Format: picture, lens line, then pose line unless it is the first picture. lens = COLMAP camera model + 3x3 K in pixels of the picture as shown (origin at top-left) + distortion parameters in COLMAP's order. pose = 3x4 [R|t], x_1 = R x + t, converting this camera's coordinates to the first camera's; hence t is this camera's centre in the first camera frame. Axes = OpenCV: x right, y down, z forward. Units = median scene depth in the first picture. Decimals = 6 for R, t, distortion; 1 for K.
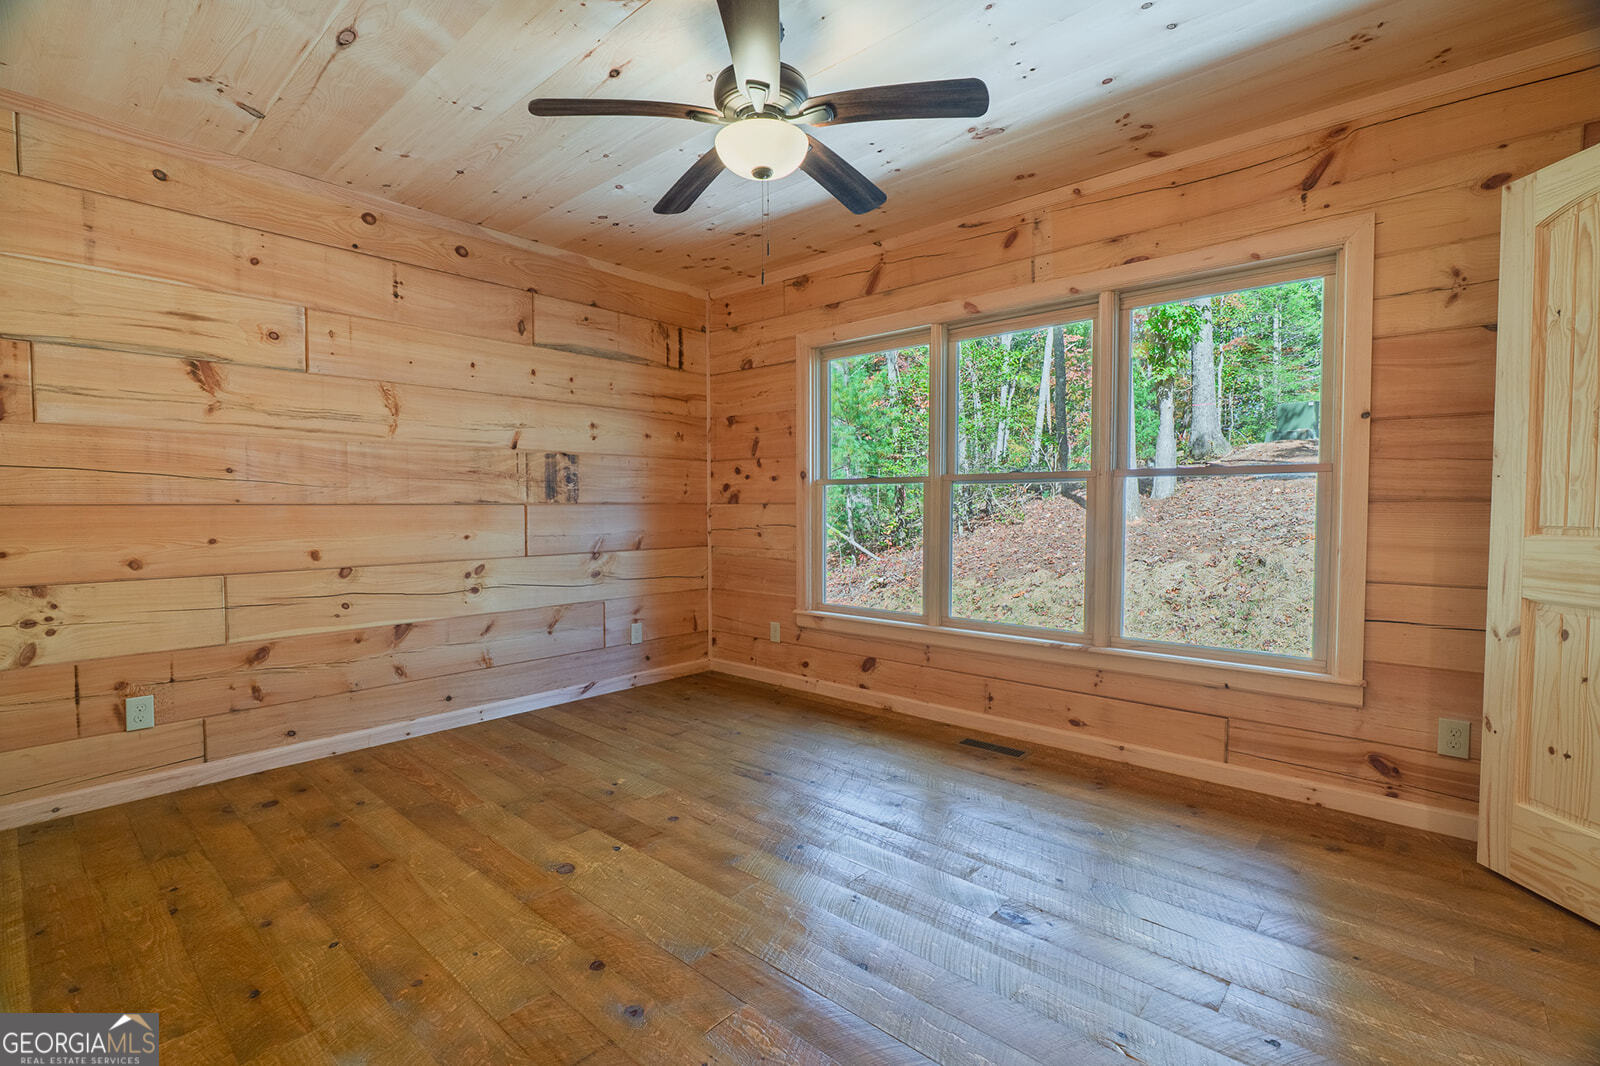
lens RADIAL K [[773.9, 0, 791.8], [0, 773.9, 531.1], [0, 0, 1]] dist [-0.011629, 0.000959]
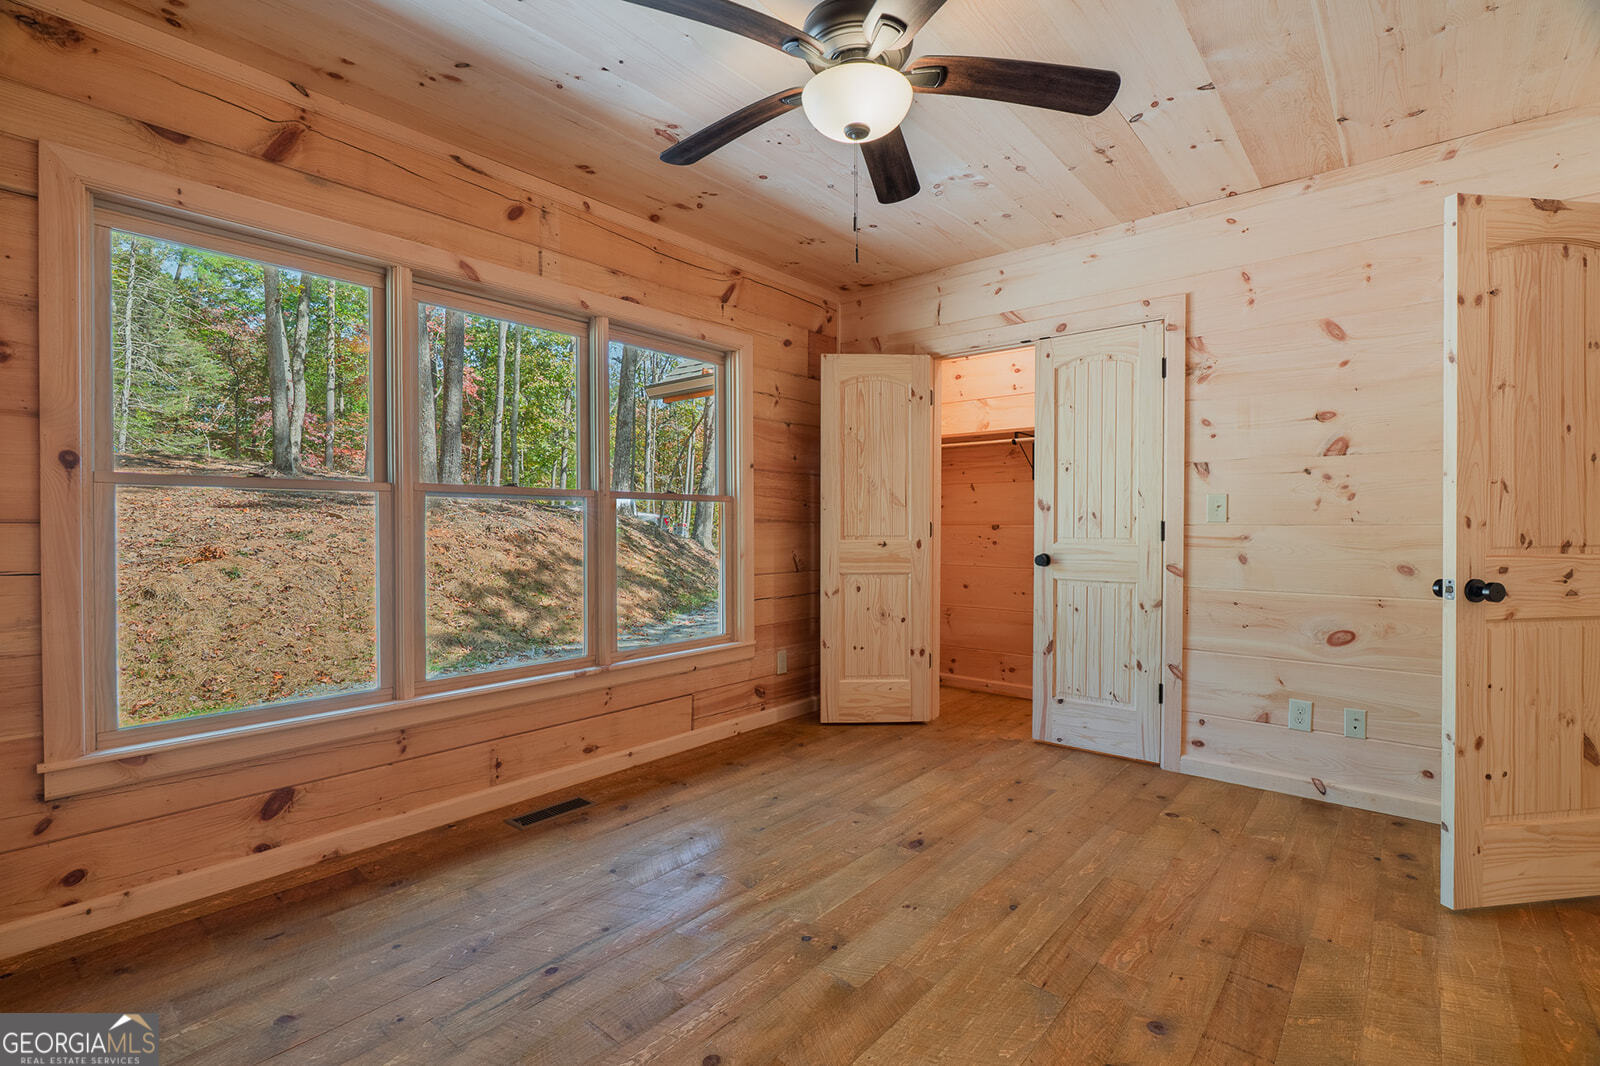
lens RADIAL K [[773.9, 0, 791.8], [0, 773.9, 531.1], [0, 0, 1]] dist [-0.011629, 0.000959]
pose [[-0.085084, -0.008863, 0.996334, -0.658843], [0.033268, 0.999378, 0.011731, -0.030982], [-0.995818, 0.034144, -0.084736, 0.872072]]
